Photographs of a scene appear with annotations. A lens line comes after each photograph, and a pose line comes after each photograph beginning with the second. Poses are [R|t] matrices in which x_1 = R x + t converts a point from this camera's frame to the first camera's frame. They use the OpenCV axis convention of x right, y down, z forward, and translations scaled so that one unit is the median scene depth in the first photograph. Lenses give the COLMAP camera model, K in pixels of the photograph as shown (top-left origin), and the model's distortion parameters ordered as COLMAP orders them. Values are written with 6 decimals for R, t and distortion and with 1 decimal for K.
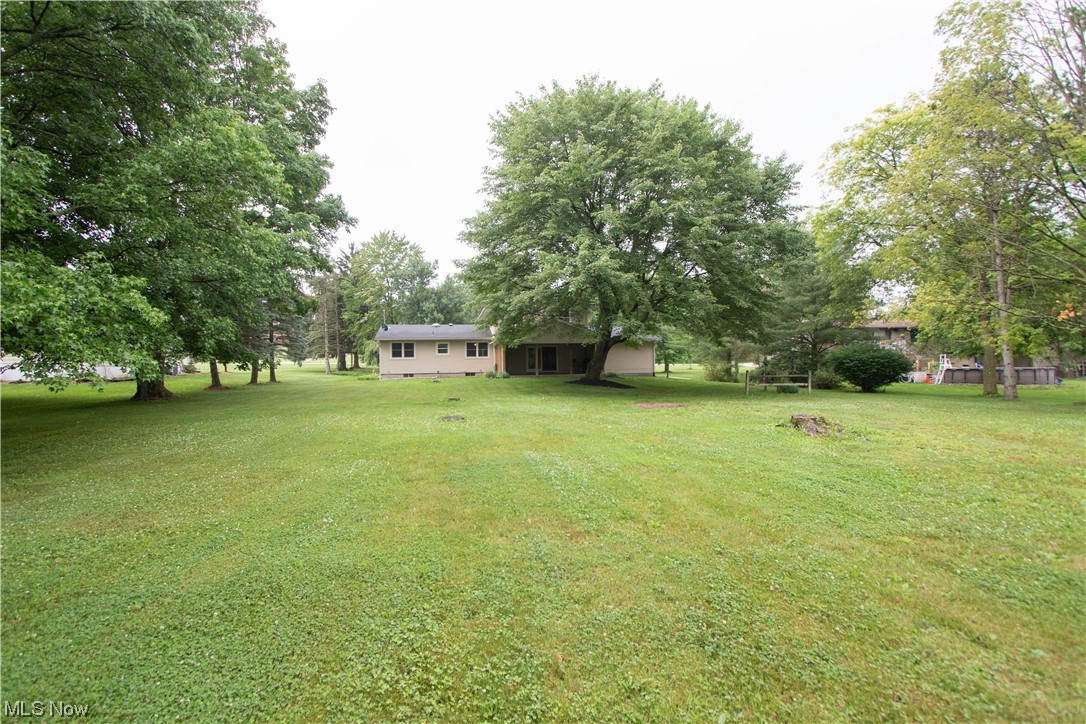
lens RADIAL K [[523.4, 0, 544.4], [0, 523.4, 362.7], [0, 0, 1]] dist [-0.003614, -0.000540]
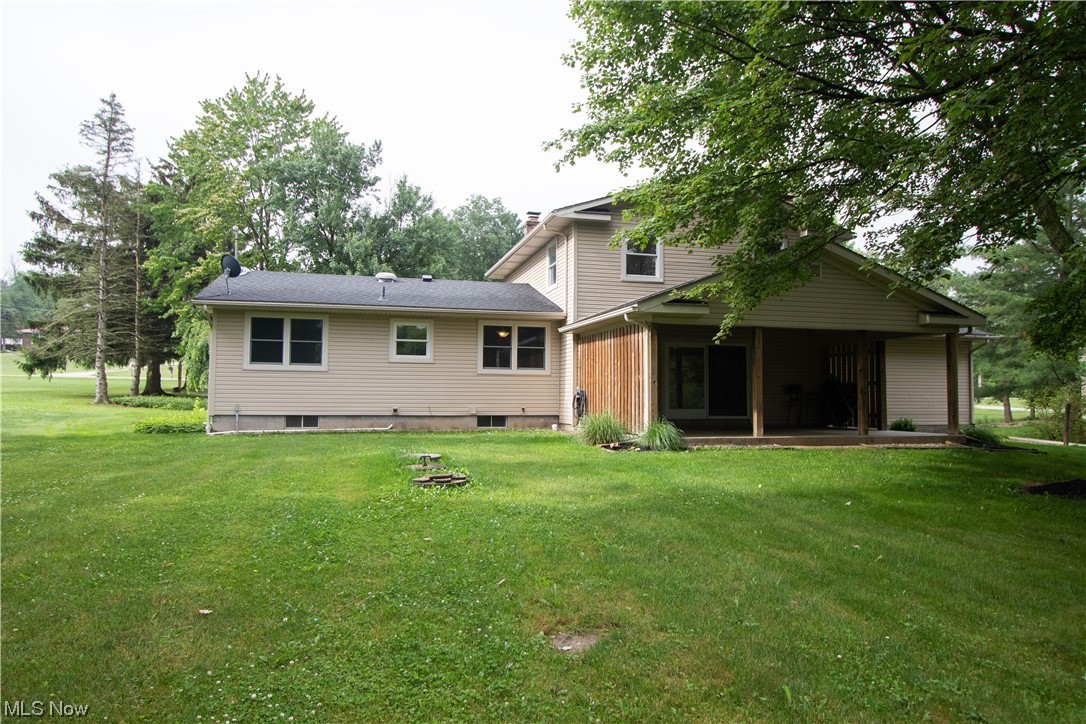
lens RADIAL K [[710.8, 0, 541.3], [0, 710.8, 362.5], [0, 0, 1]] dist [-0.003602, -0.000523]
pose [[0.997159, 0.027348, 0.070182, -0.142894], [-0.025017, 0.999113, -0.033881, -0.000241], [-0.071047, 0.032029, 0.996959, 0.548107]]
